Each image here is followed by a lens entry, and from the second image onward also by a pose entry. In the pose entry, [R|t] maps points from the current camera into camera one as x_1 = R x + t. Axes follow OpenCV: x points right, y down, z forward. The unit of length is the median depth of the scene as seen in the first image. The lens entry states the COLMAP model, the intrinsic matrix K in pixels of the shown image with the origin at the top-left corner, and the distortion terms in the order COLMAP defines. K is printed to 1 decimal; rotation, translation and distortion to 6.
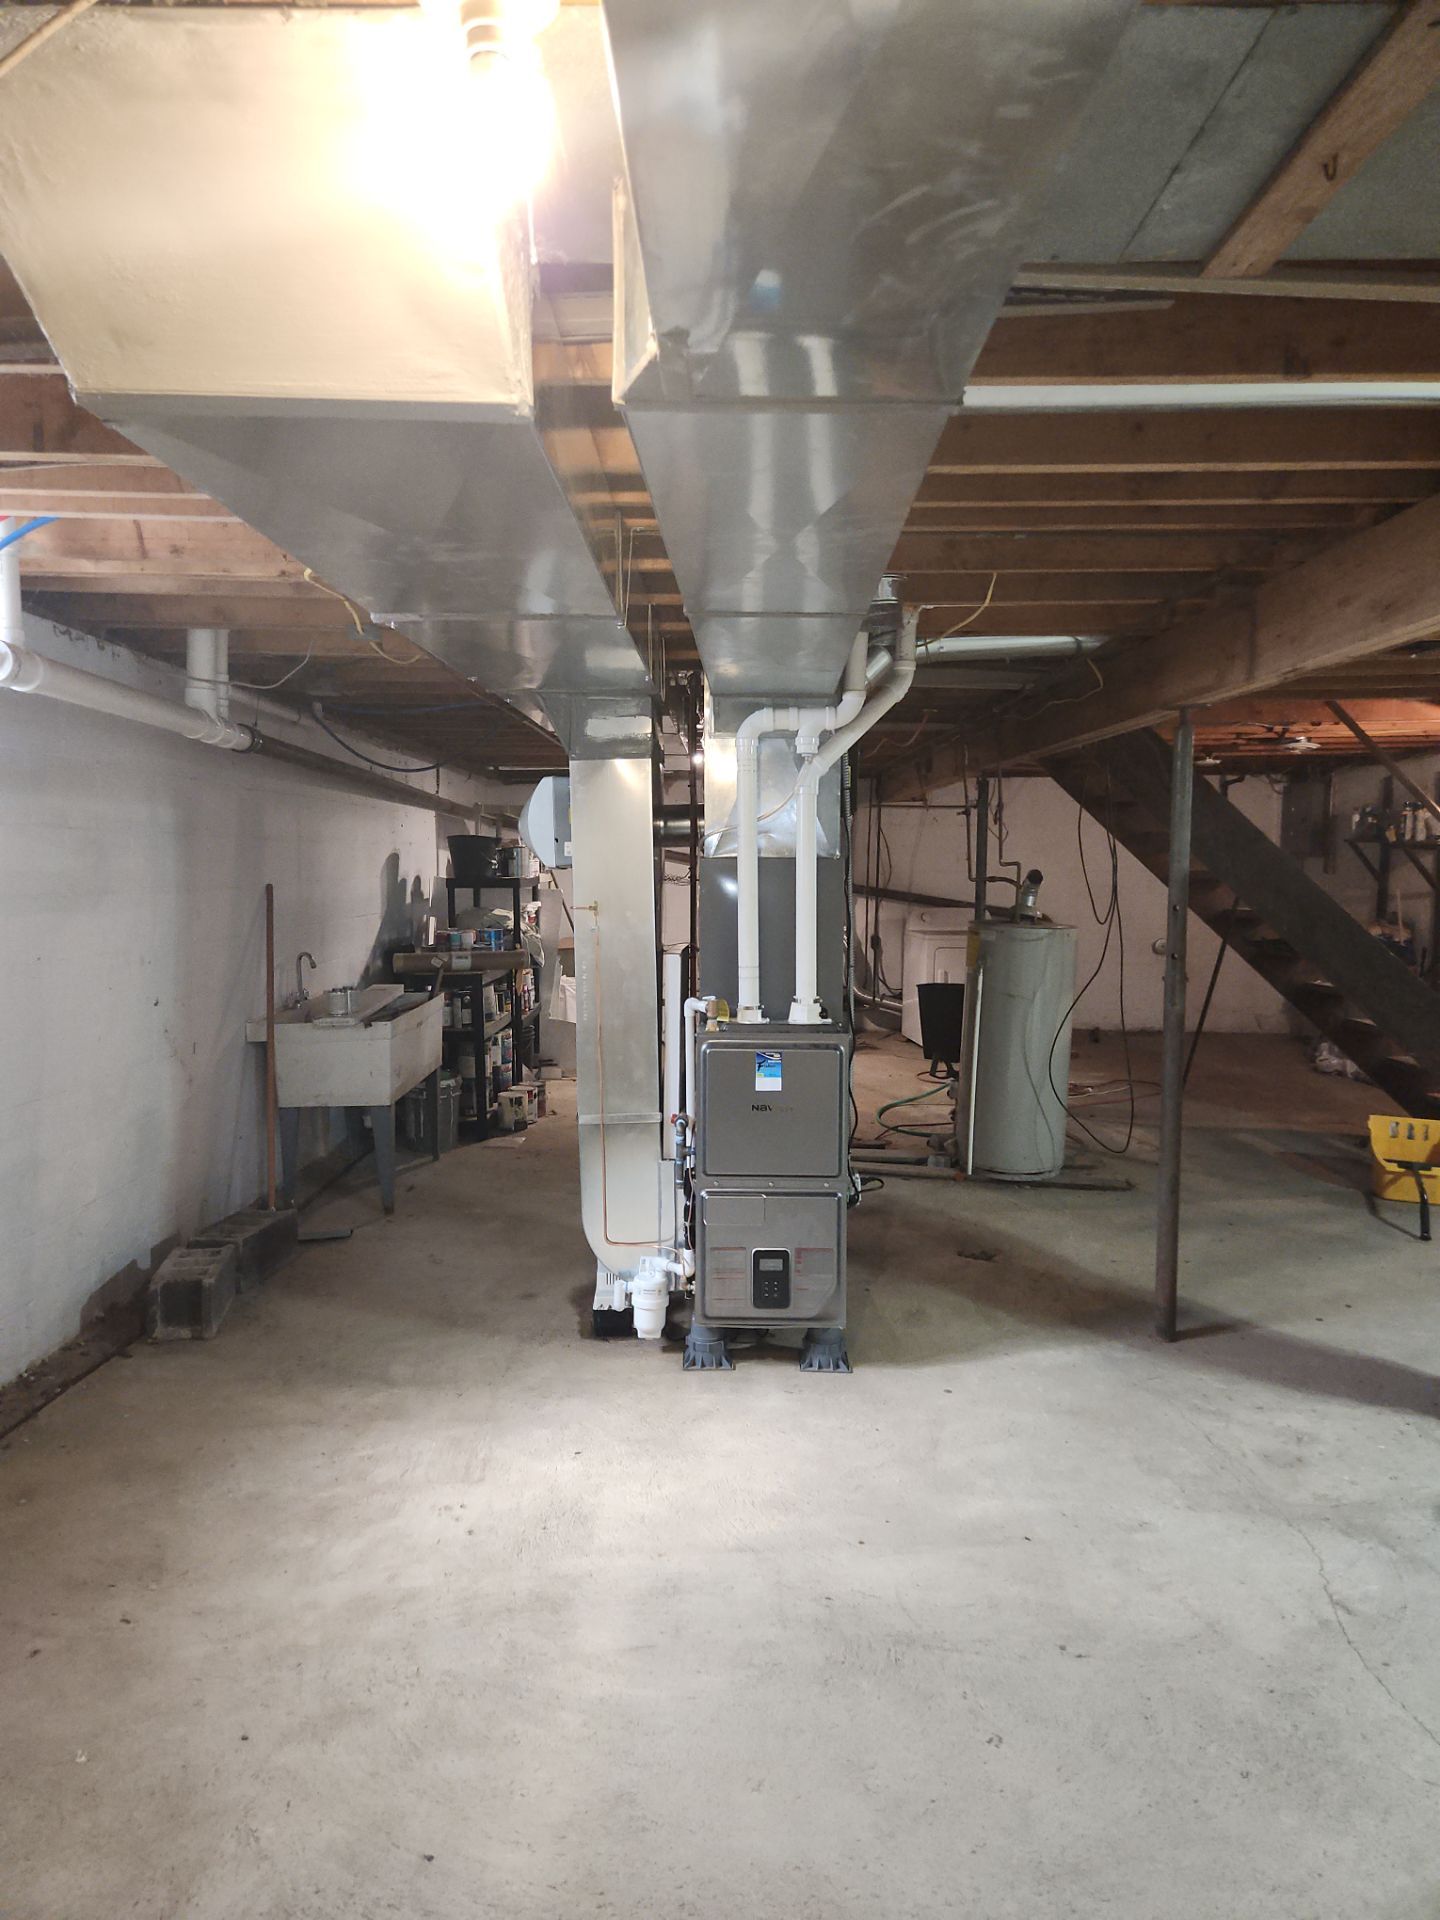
lens RADIAL K [[1284.0, 0, 703.5], [0, 1284.0, 952.0], [0, 0, 1]] dist [0.081838, -0.062918]
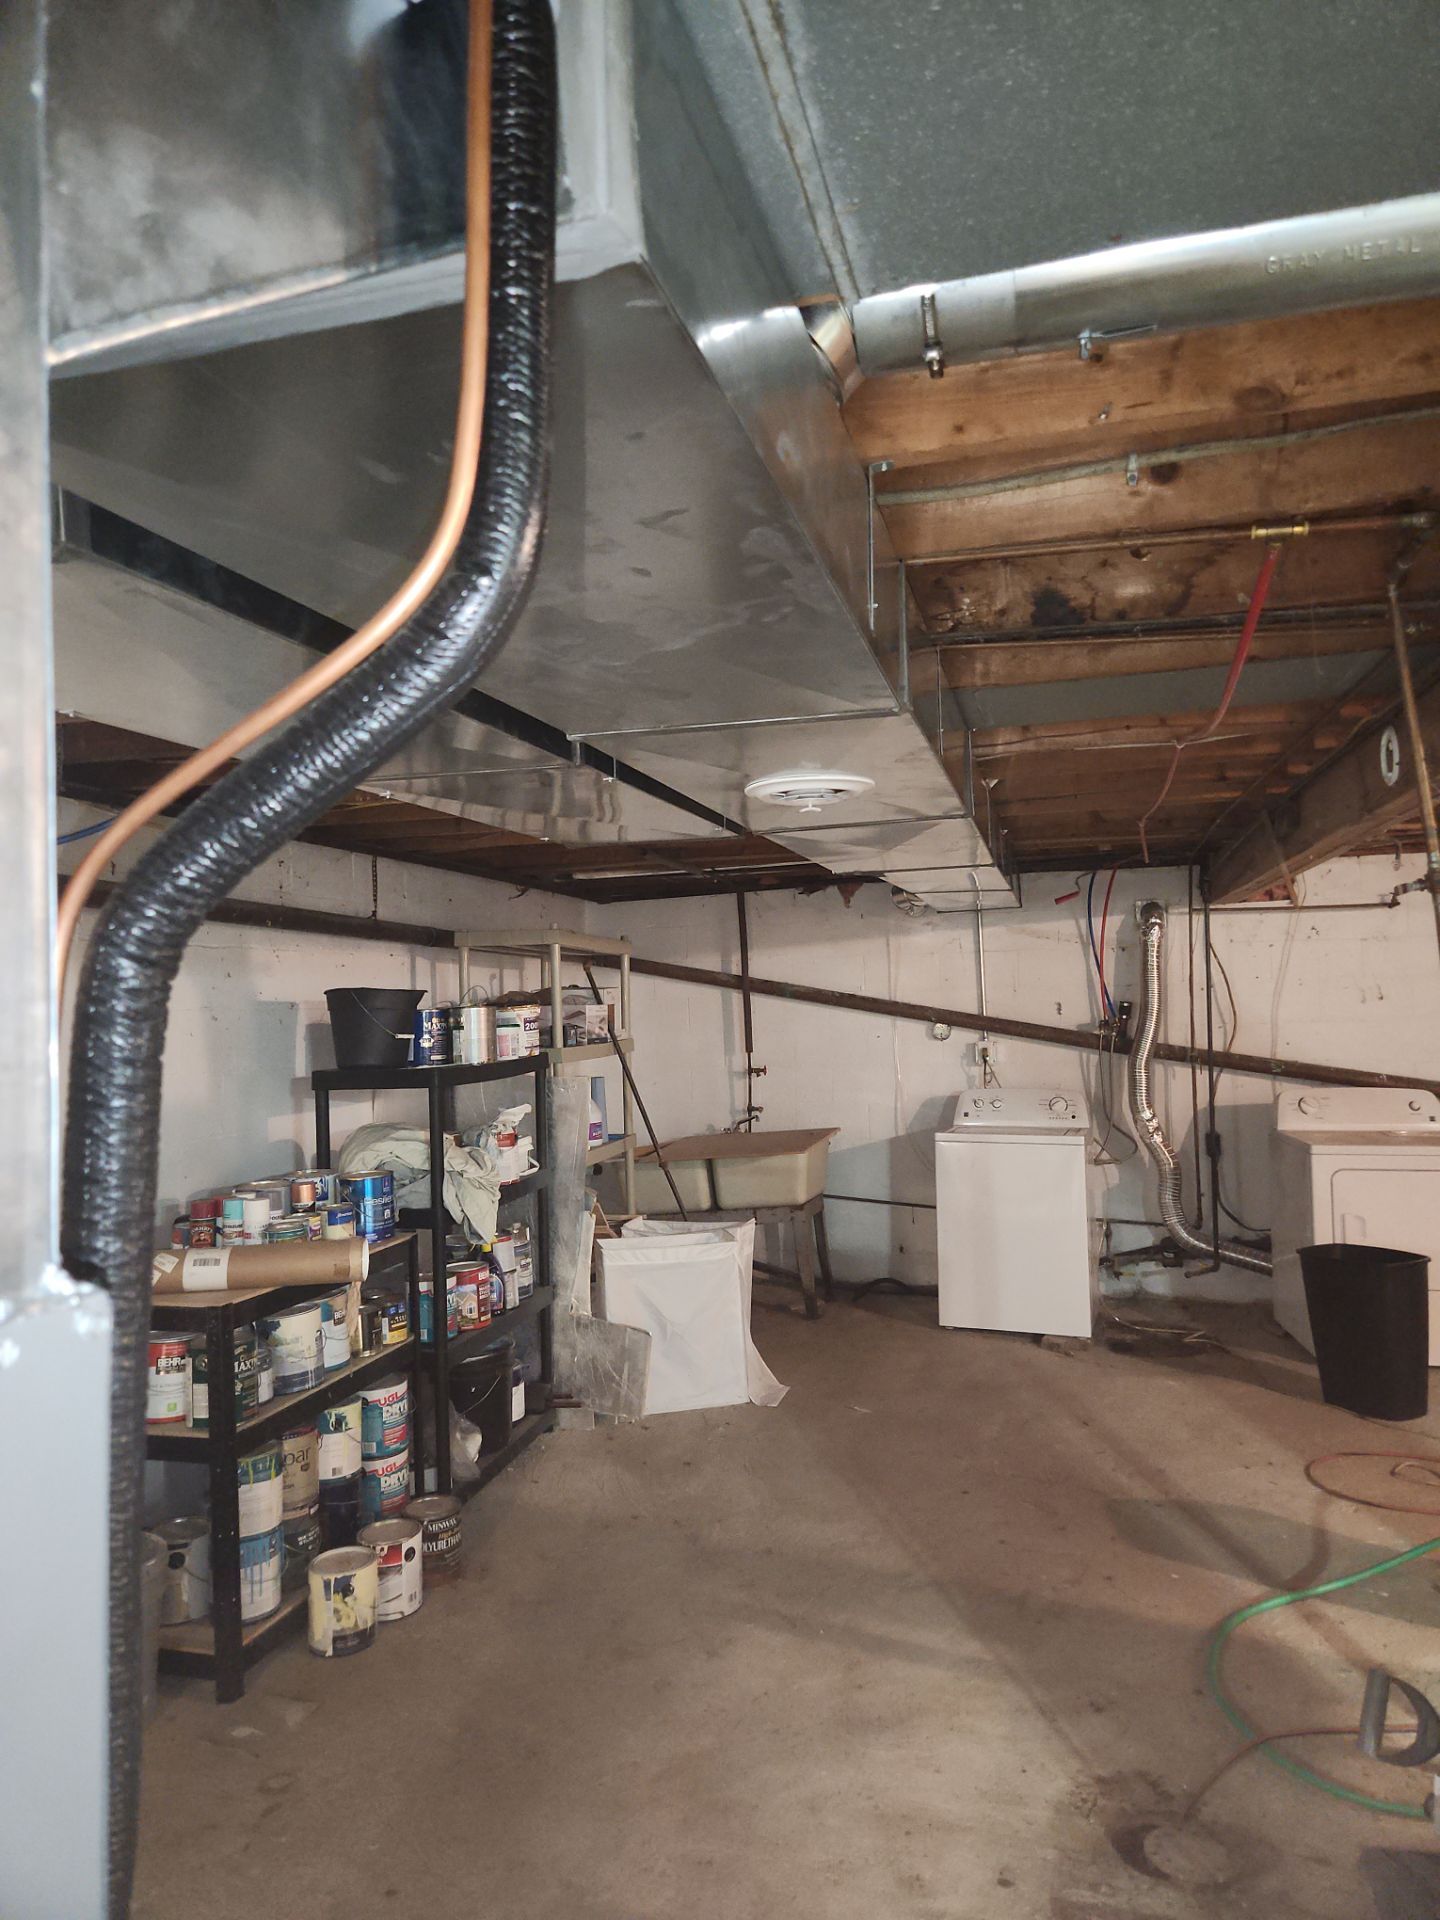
lens RADIAL K [[1284.0, 0, 703.5], [0, 1284.0, 952.0], [0, 0, 1]] dist [0.081838, -0.062918]
pose [[0.965780, -0.030436, -0.257569, 0.211447], [0.004801, 0.995018, -0.099577, -0.117353], [0.259317, 0.094933, 0.961115, 1.197180]]
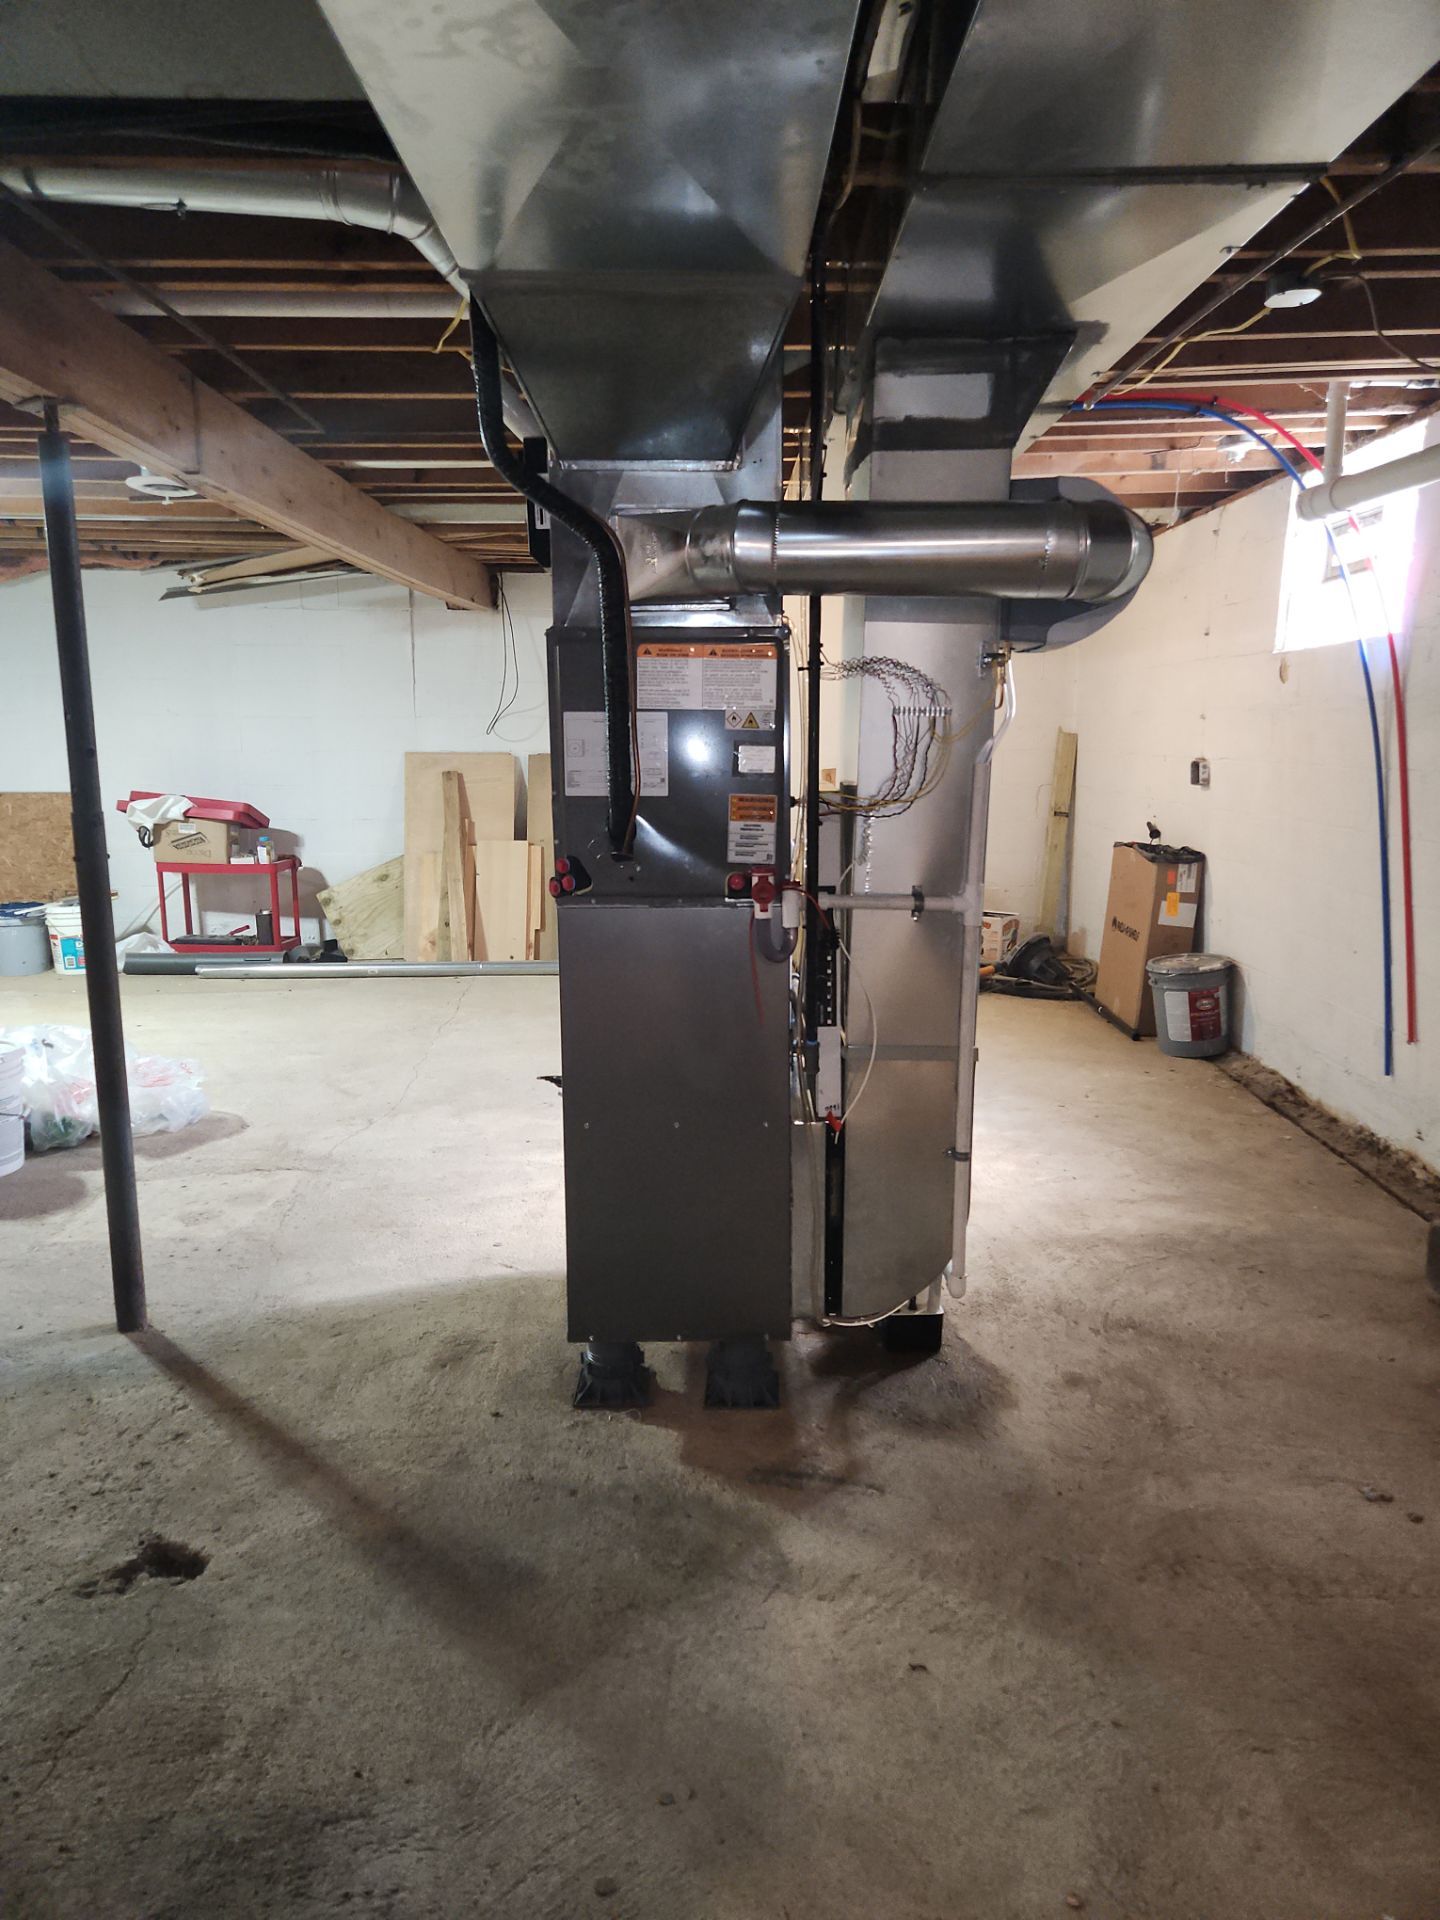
lens RADIAL K [[1269.0, 0, 729.0], [0, 1269.0, 952.3], [0, 0, 1]] dist [0.084578, -0.057486]
pose [[-0.999312, 0.010274, -0.035650, 0.059003], [0.001377, 0.970500, 0.241098, -0.090984], [0.037075, 0.240882, -0.969846, 1.998304]]
